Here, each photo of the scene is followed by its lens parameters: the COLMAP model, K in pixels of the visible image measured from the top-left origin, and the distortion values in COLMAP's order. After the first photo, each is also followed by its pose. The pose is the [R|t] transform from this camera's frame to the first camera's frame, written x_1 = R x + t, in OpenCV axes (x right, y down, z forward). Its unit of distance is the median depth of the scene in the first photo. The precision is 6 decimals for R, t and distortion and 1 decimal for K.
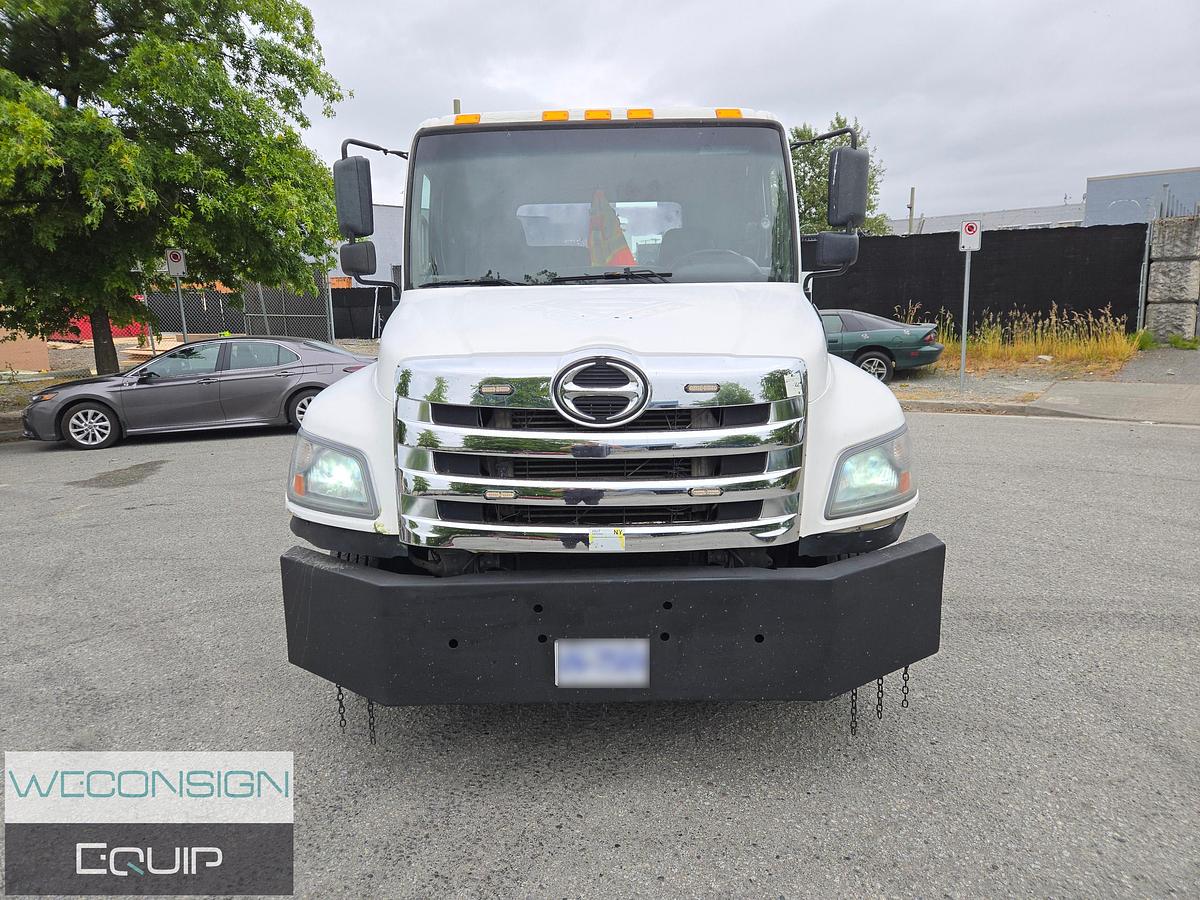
lens RADIAL K [[815.3, 0, 607.4], [0, 815.3, 447.9], [0, 0, 1]] dist [0.081272, -0.071644]
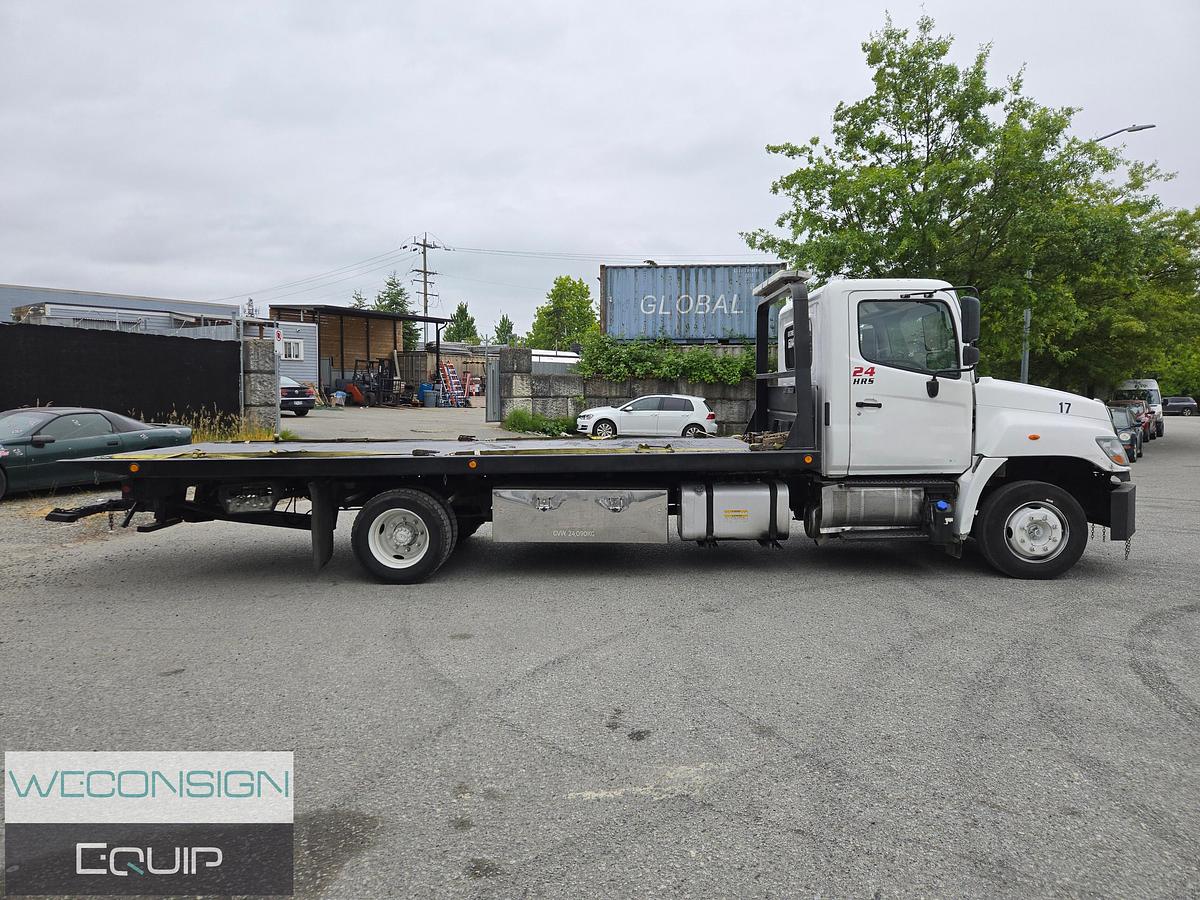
lens RADIAL K [[816.4, 0, 596.1], [0, 816.4, 454.4], [0, 0, 1]] dist [0.071136, -0.060342]
pose [[-0.011508, -0.044197, 0.998957, -2.233225], [0.174545, 0.983596, 0.045529, -0.273626], [-0.984582, 0.174887, -0.003605, 2.008387]]
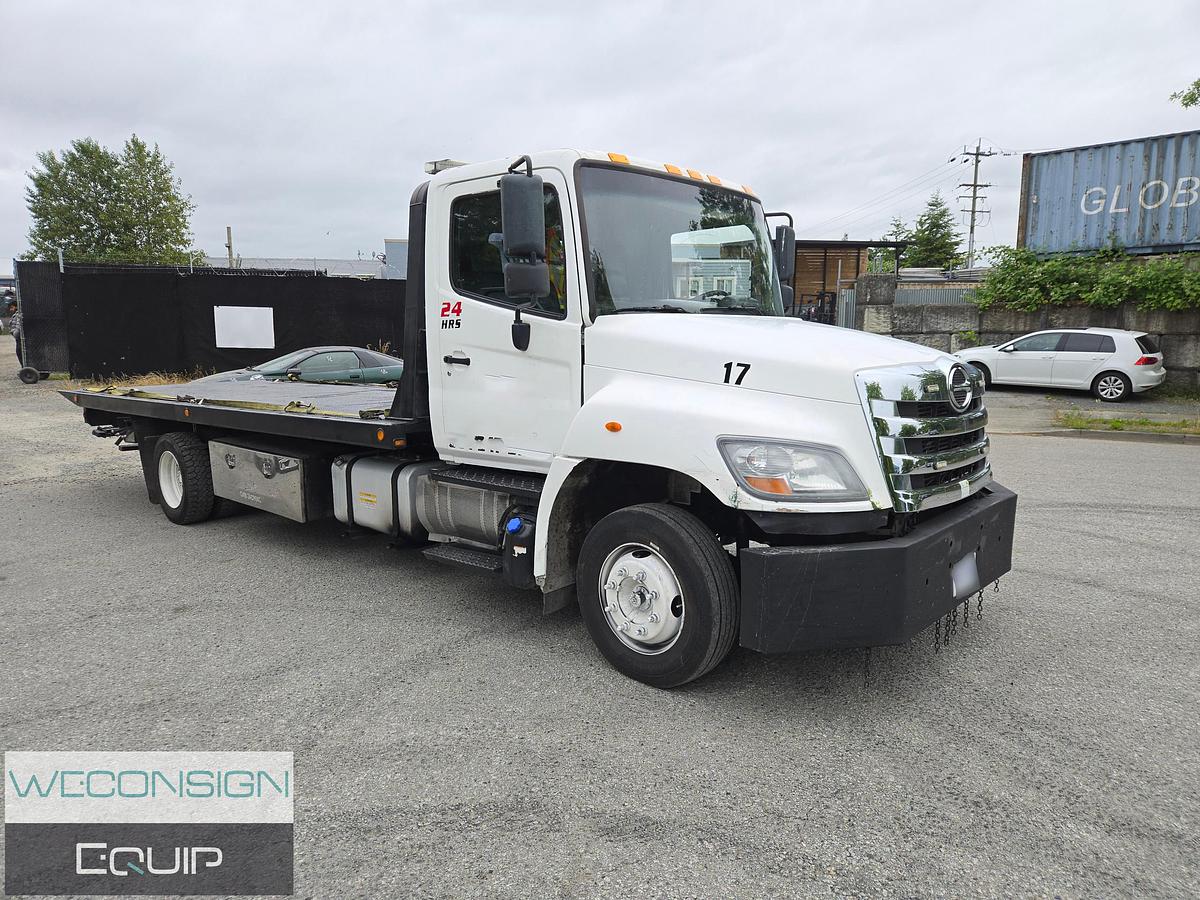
lens RADIAL K [[816.4, 0, 596.1], [0, 816.4, 454.4], [0, 0, 1]] dist [0.071136, -0.060342]
pose [[0.656057, -0.088823, 0.749466, -1.149293], [0.120109, 0.992682, 0.012507, -0.036574], [-0.745092, 0.081812, 0.661925, 0.385379]]
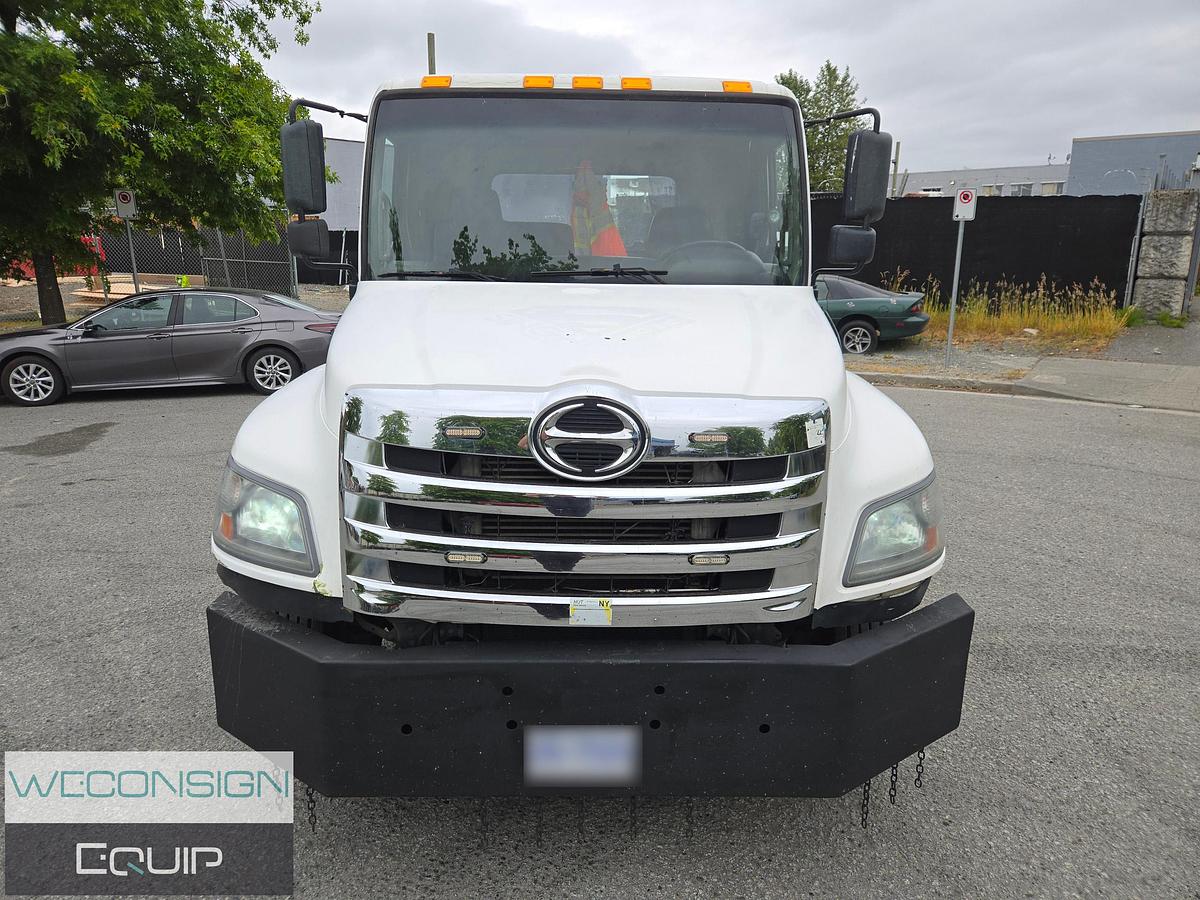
lens RADIAL K [[815.6, 0, 603.7], [0, 815.6, 443.3], [0, 0, 1]] dist [0.065394, -0.052952]
pose [[0.999238, 0.023920, 0.030829, -0.013181], [-0.025745, 0.997852, 0.060242, -0.086715], [-0.029321, -0.060990, 0.997708, 0.123134]]
